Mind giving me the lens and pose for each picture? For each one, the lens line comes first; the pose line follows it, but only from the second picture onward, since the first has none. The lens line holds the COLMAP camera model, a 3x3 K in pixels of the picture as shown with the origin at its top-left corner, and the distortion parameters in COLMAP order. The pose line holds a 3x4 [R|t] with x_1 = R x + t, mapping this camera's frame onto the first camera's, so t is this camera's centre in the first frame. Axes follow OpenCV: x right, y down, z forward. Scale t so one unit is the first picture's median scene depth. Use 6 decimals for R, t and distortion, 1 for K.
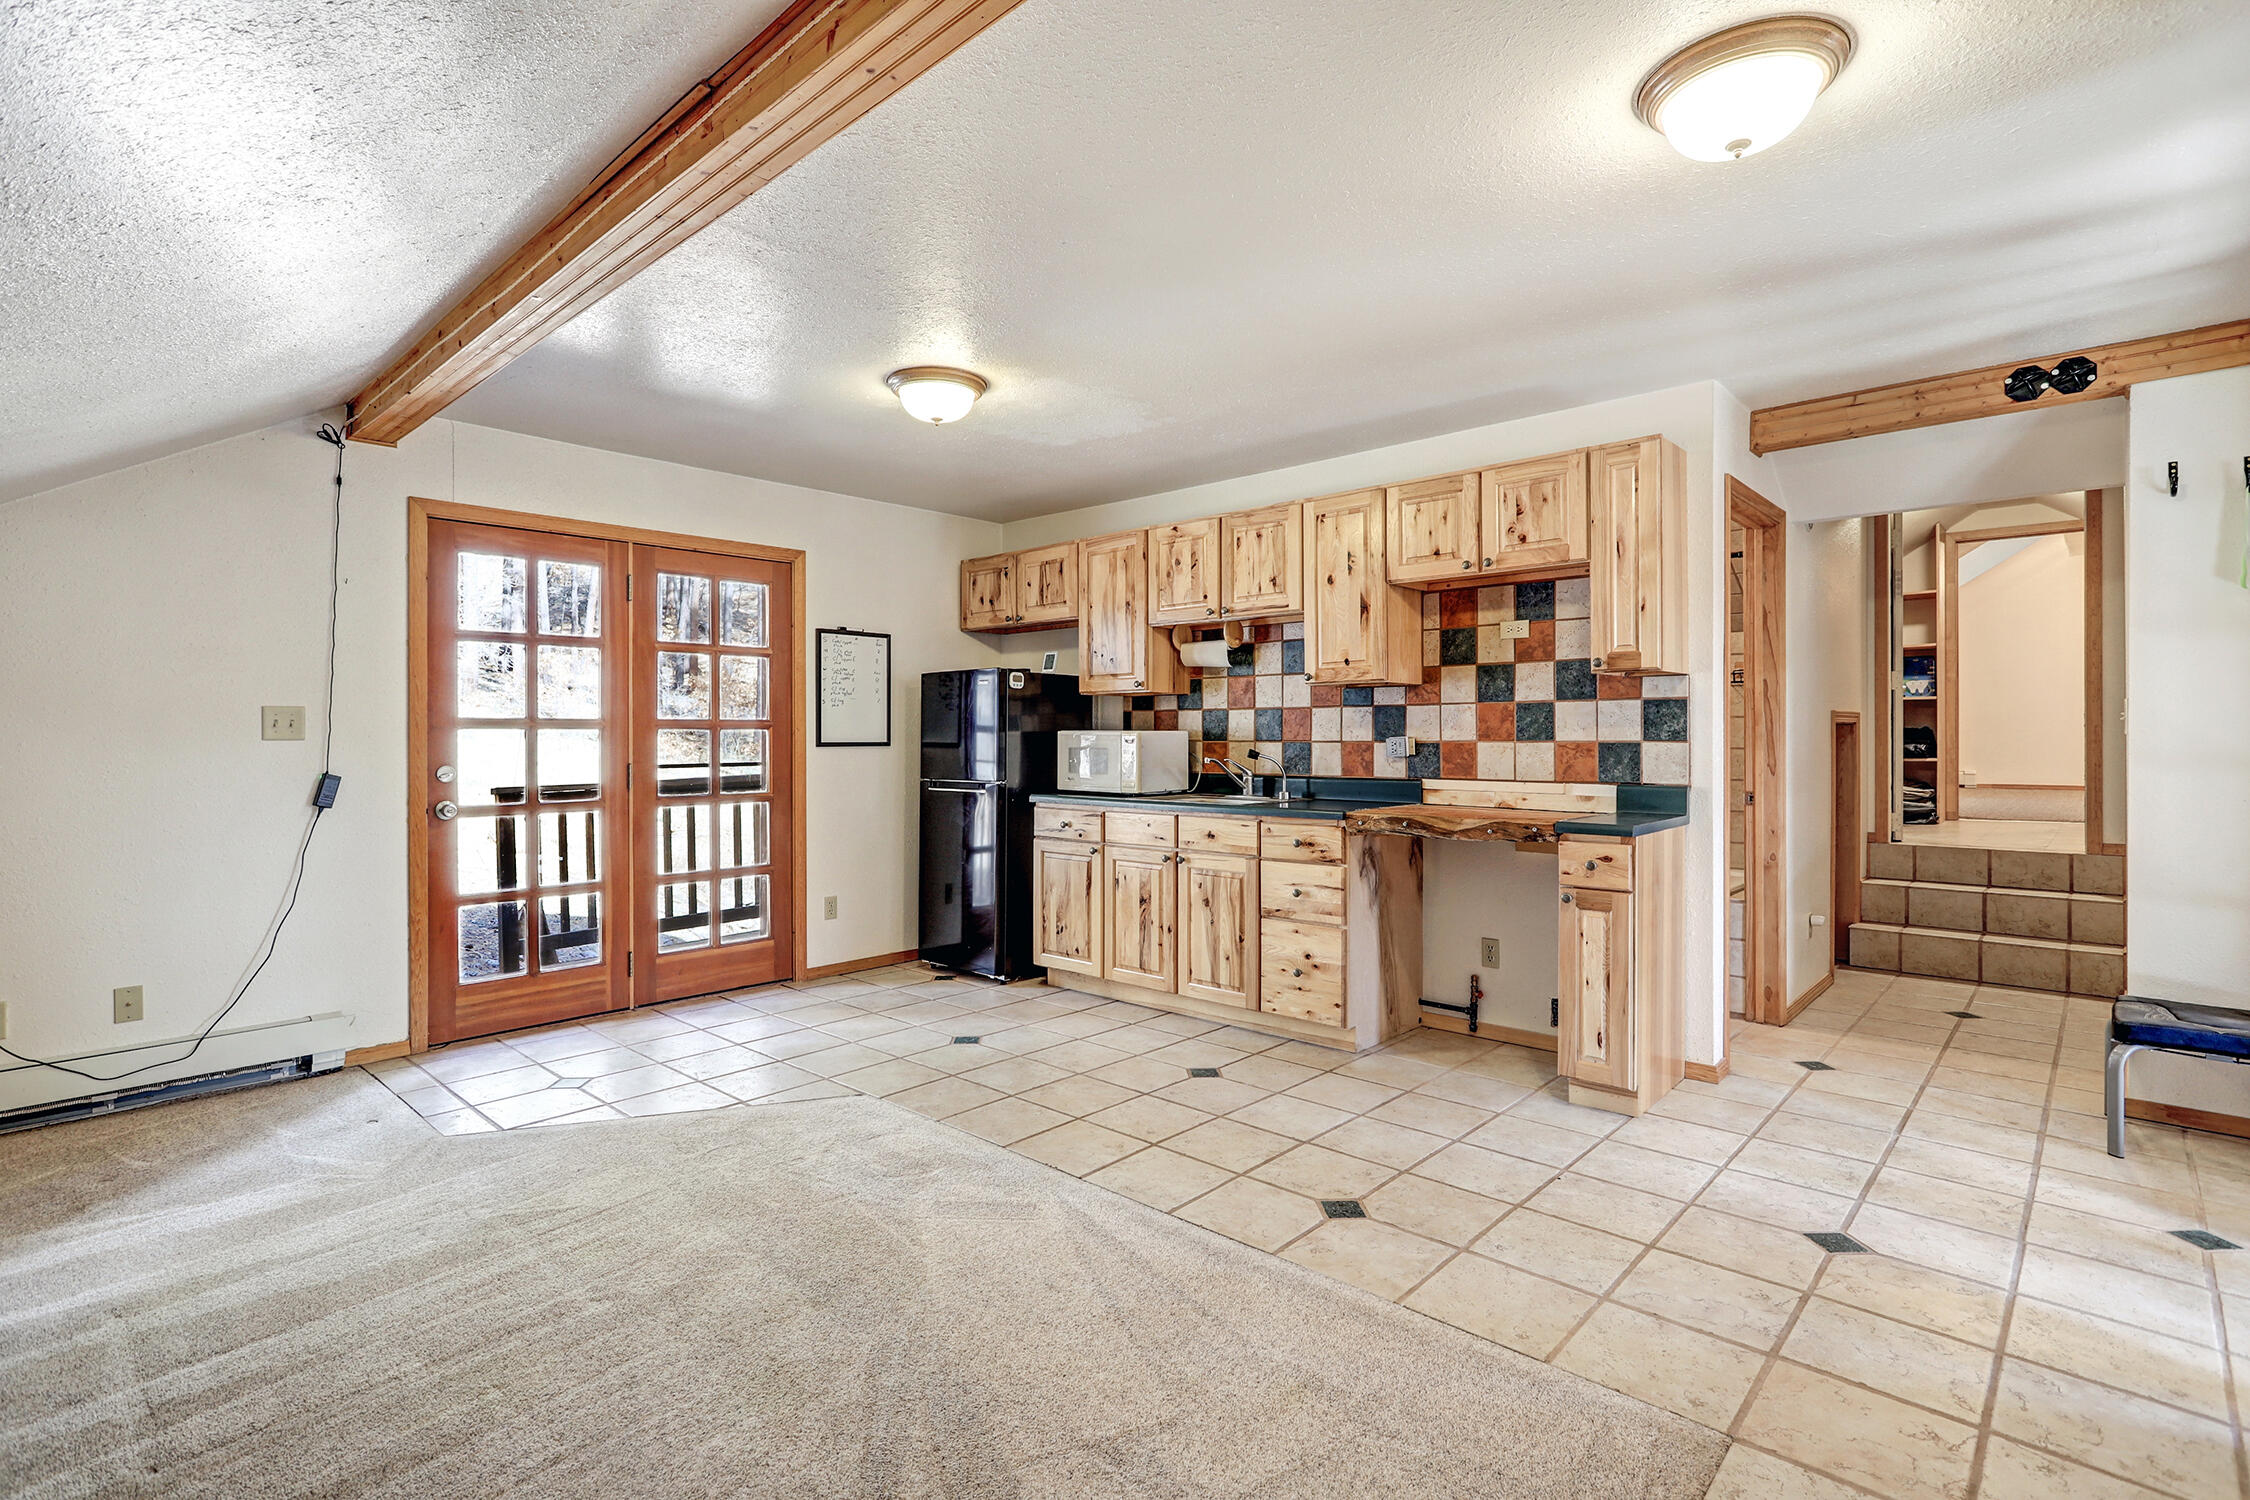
lens RADIAL K [[1064.1, 0, 1111.4], [0, 1064.1, 741.1], [0, 0, 1]] dist [0.000359, -0.000061]
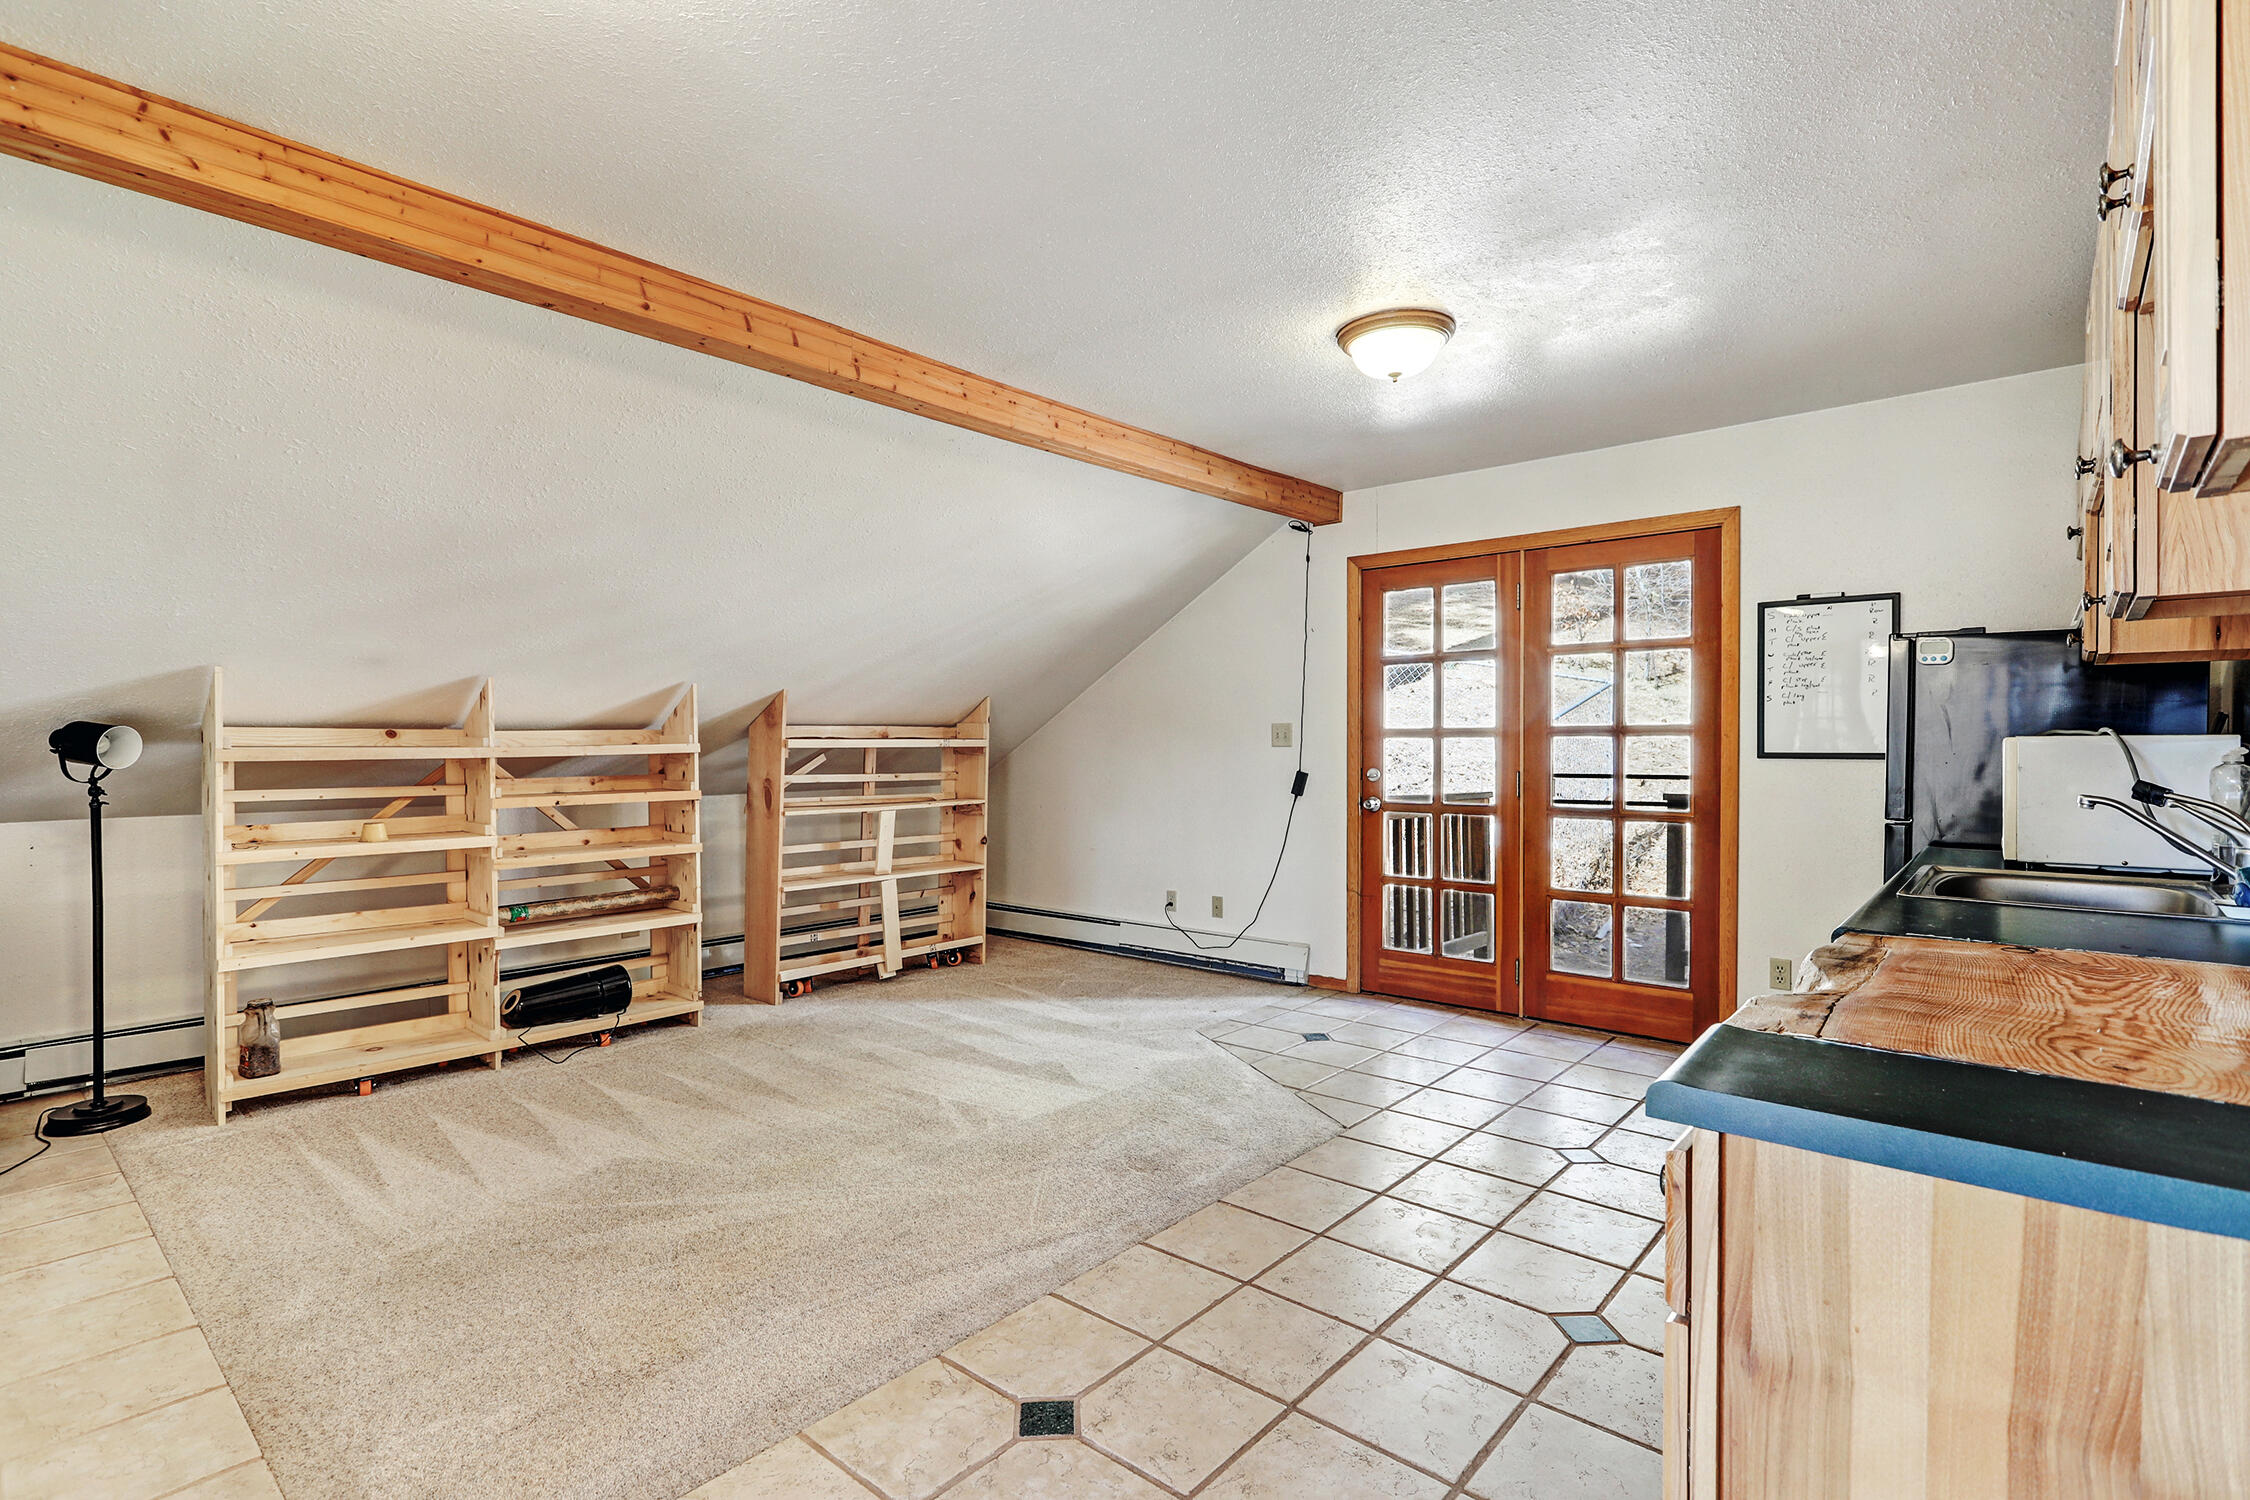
lens RADIAL K [[1064.1, 0, 1126.2], [0, 1064.1, 743.0], [0, 0, 1]] dist [0.000359, -0.000061]
pose [[0.041111, 0.000480, -0.999154, 0.588085], [-0.004220, 0.999991, 0.000307, -0.005118], [0.999146, 0.004204, 0.041112, 0.649638]]
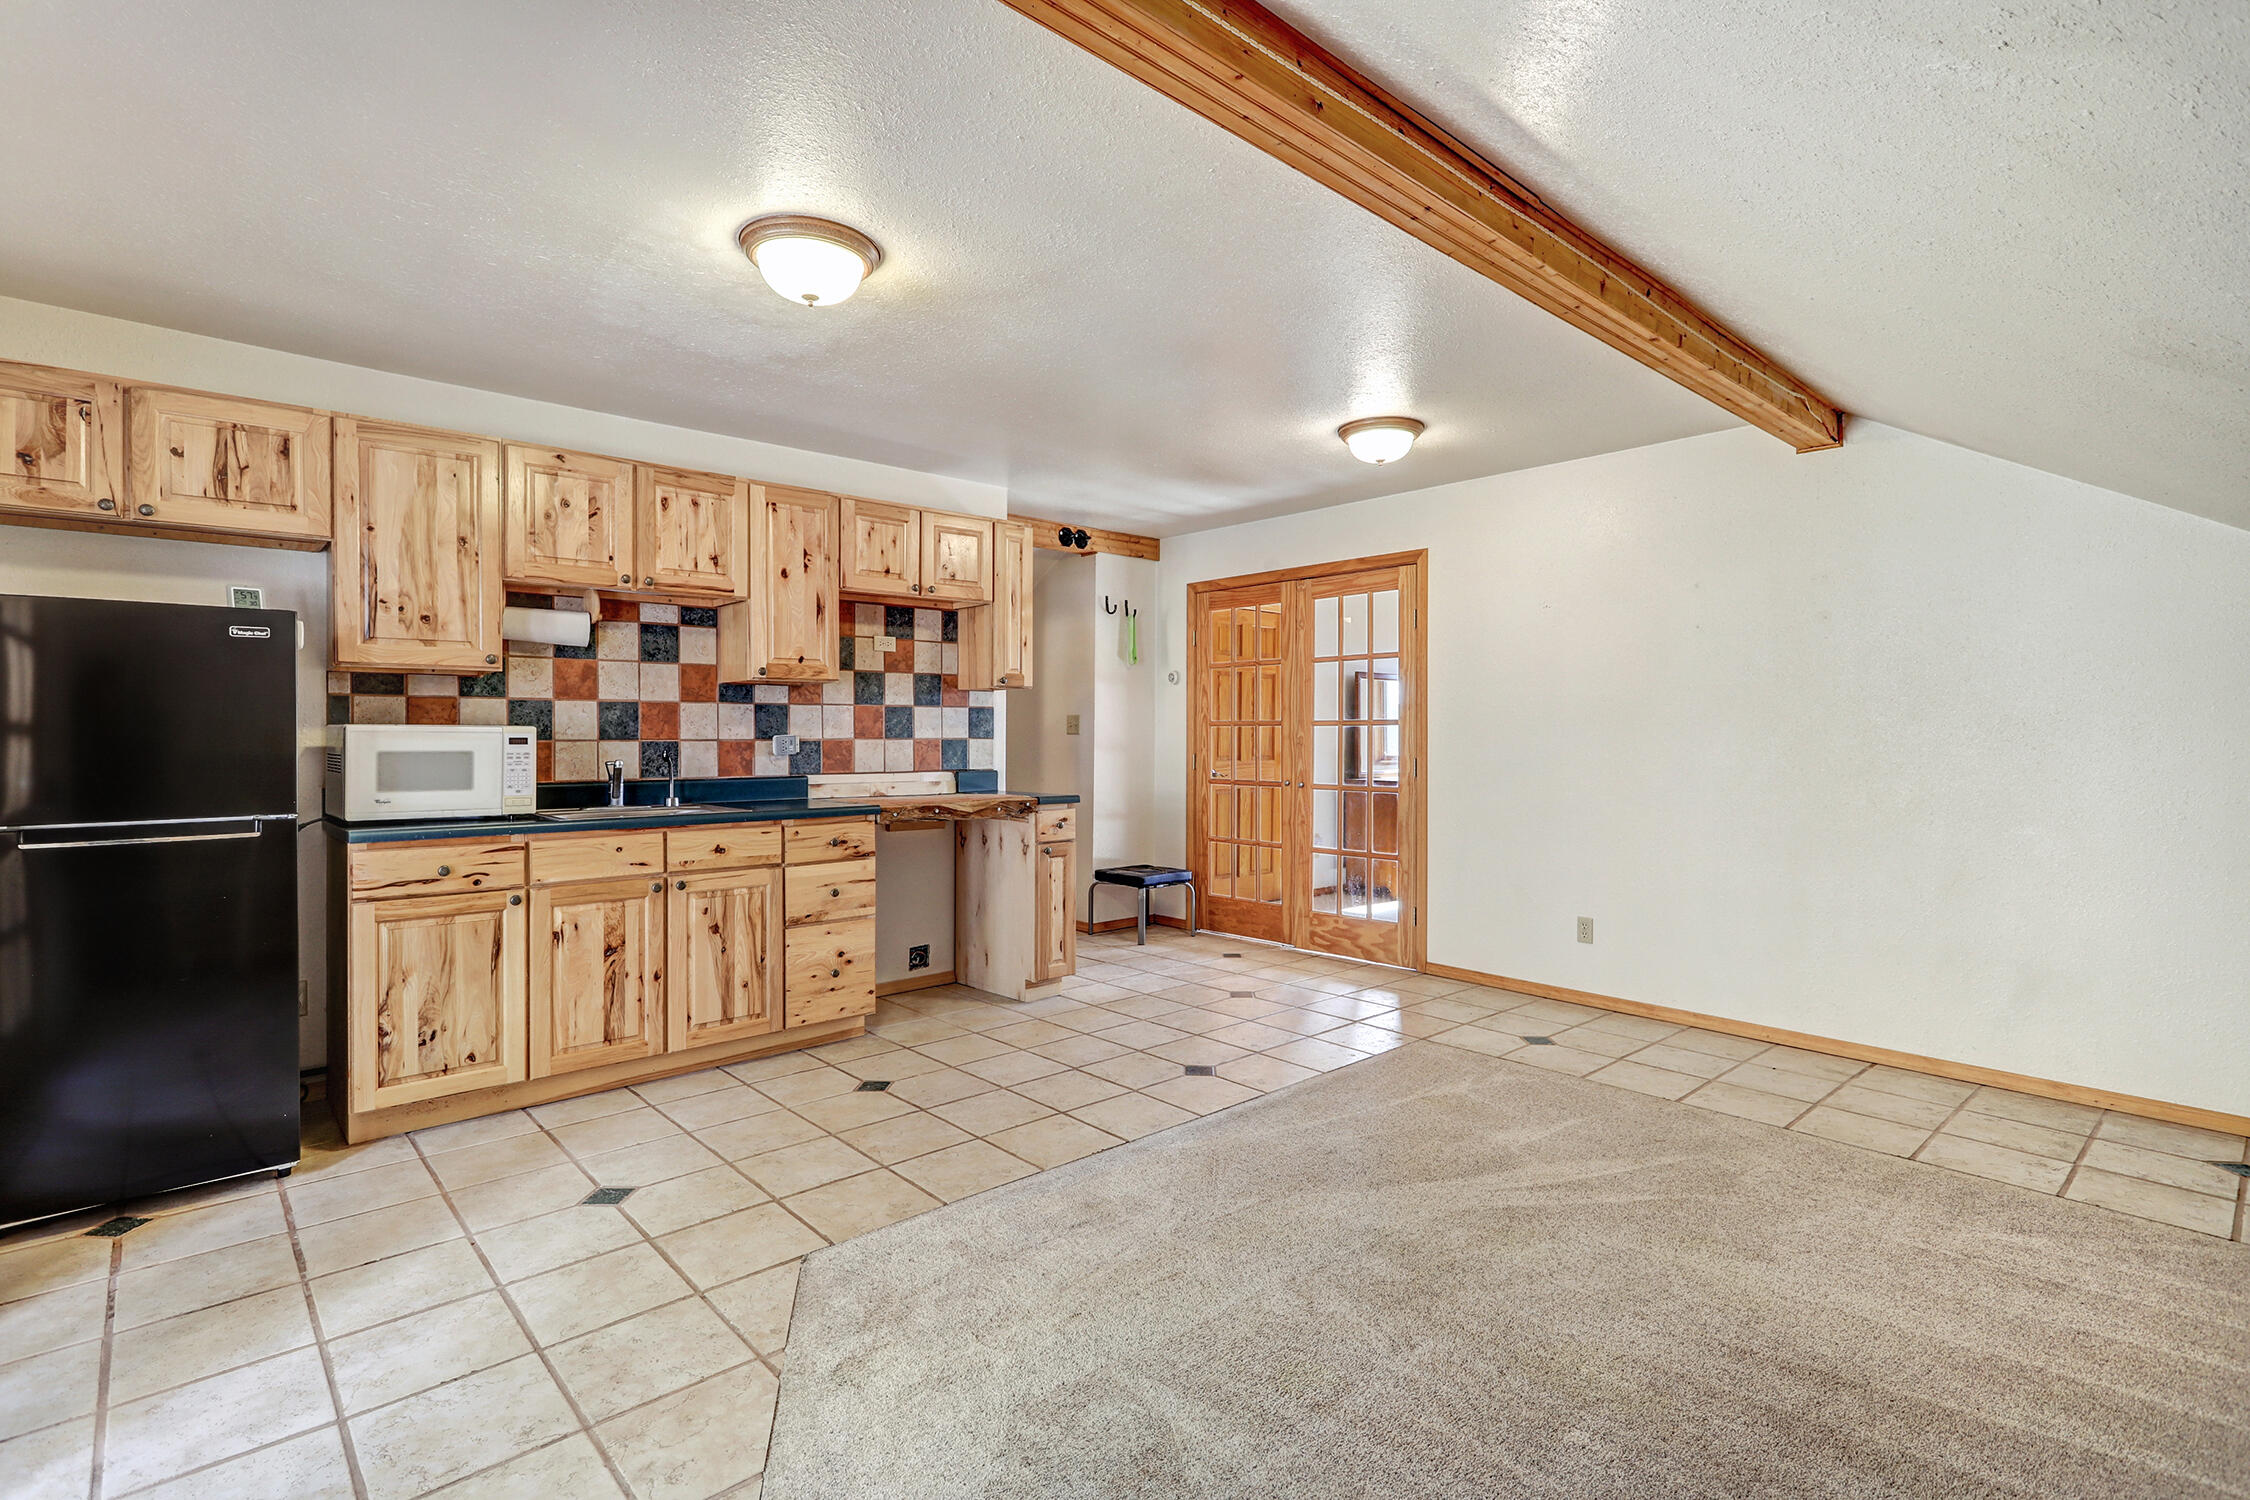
lens RADIAL K [[1064.1, 0, 1110.9], [0, 1064.1, 749.7], [0, 0, 1]] dist [0.000359, -0.000061]
pose [[0.096491, -0.010831, 0.995275, -0.751880], [0.006422, 0.999927, 0.010259, 0.001652], [-0.995313, 0.005402, 0.096554, 0.624424]]
